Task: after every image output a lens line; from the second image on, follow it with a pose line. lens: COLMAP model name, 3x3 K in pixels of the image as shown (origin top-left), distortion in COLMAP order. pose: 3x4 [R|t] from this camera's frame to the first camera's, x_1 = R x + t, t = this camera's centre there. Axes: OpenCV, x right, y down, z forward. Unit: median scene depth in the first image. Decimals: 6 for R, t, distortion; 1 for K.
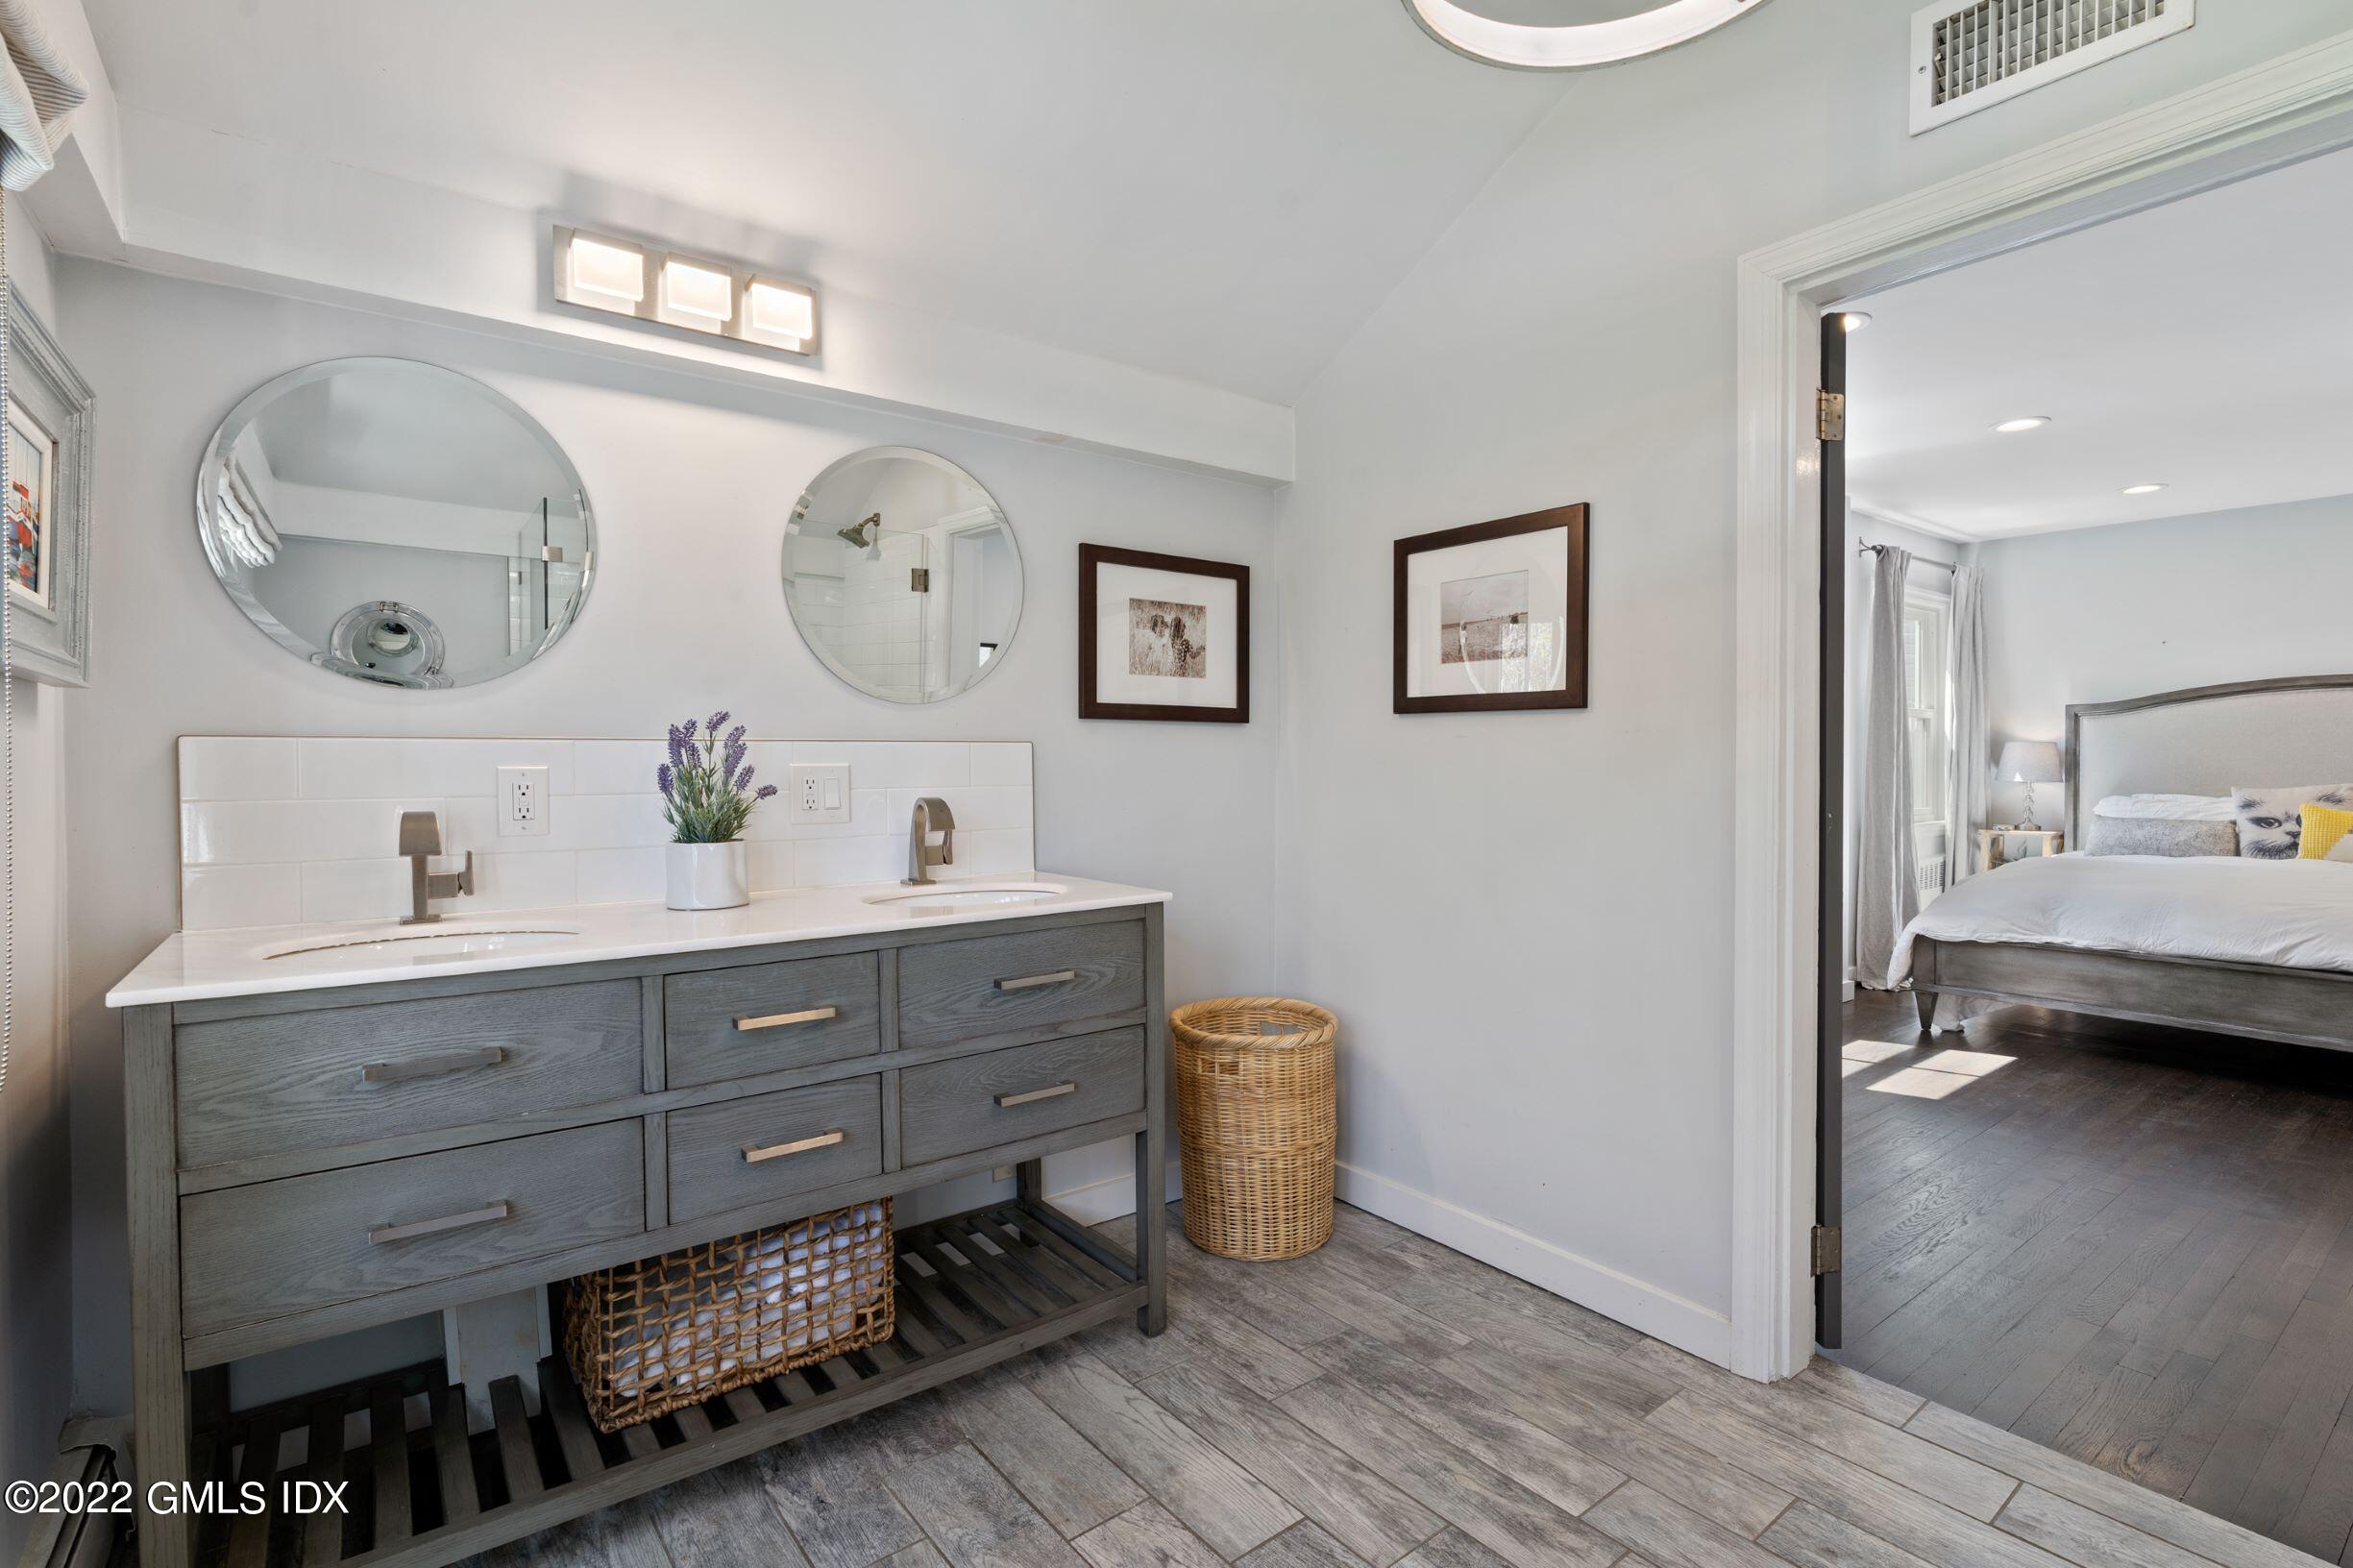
lens RADIAL K [[1098.5, 0, 1176.5], [0, 1098.5, 784.0], [0, 0, 1]] dist [0.001289, 0.000315]
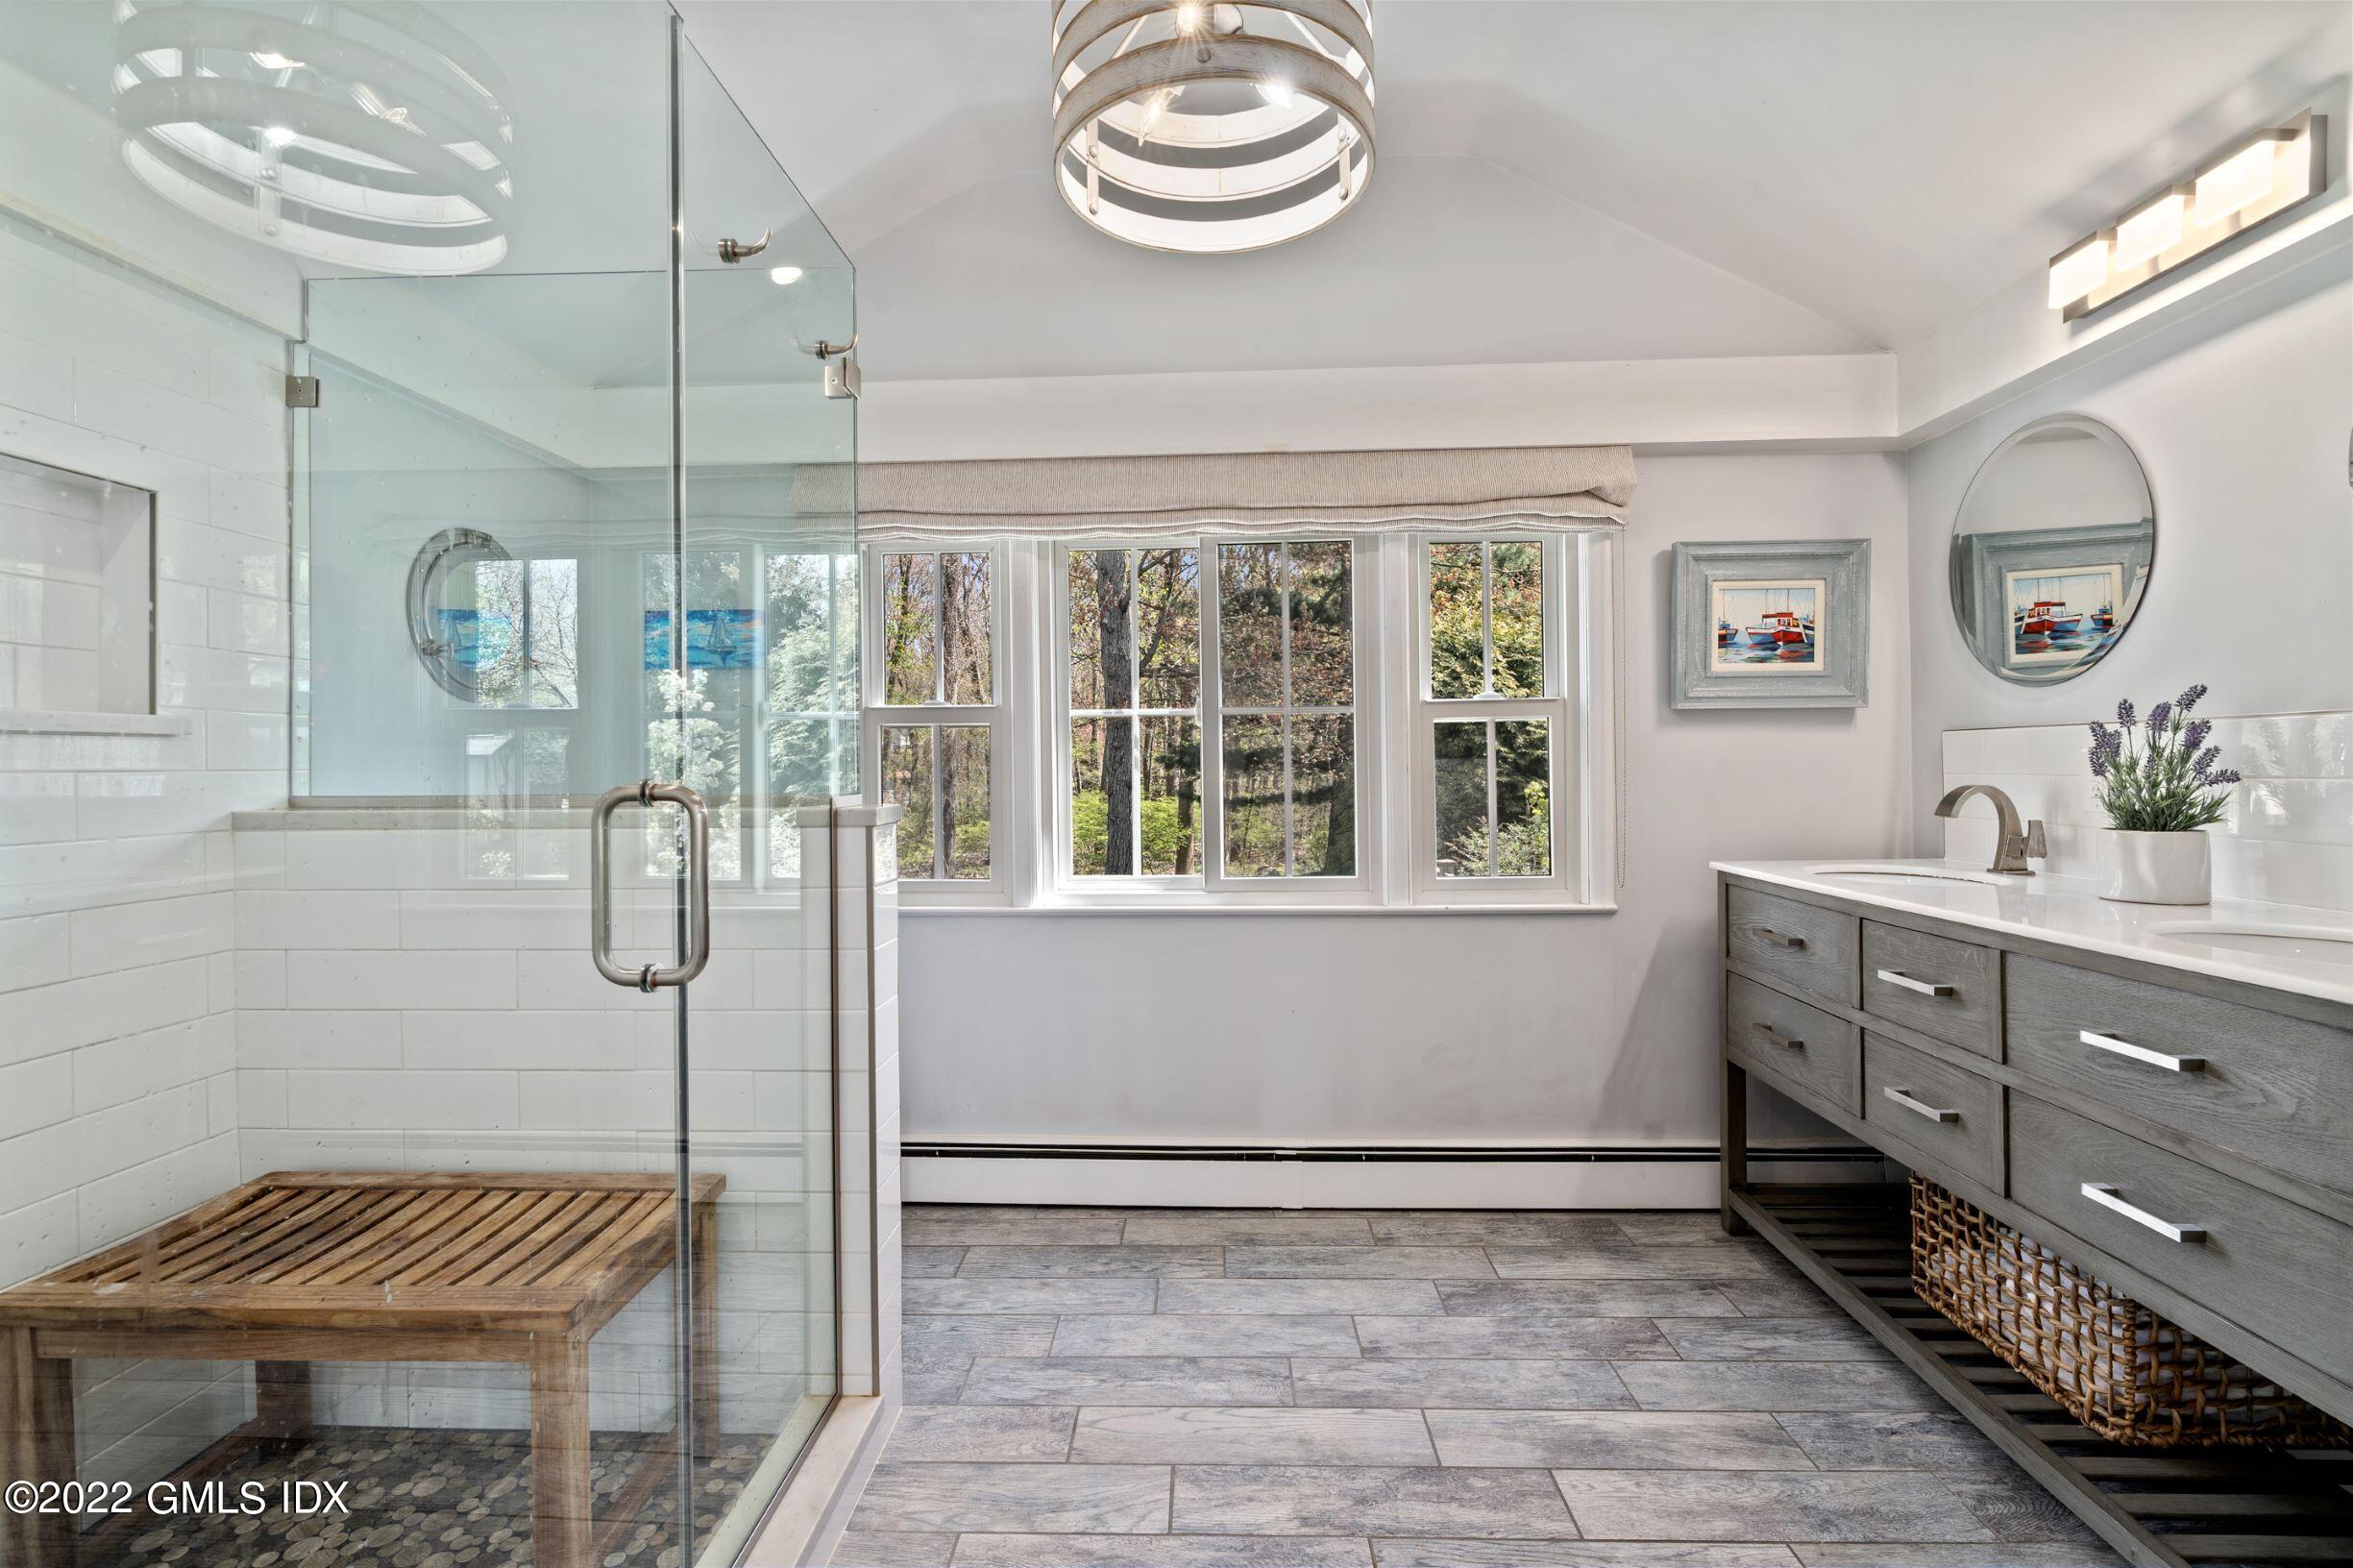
lens RADIAL K [[1064.9, 0, 1184.3], [0, 1064.9, 757.0], [0, 0, 1]] dist [-0.000801, -0.000034]
pose [[-0.631499, 0.006100, -0.775353, 0.799336], [0.004670, 0.999981, 0.004063, -0.016654], [0.775363, -0.001055, -0.631515, 0.971454]]
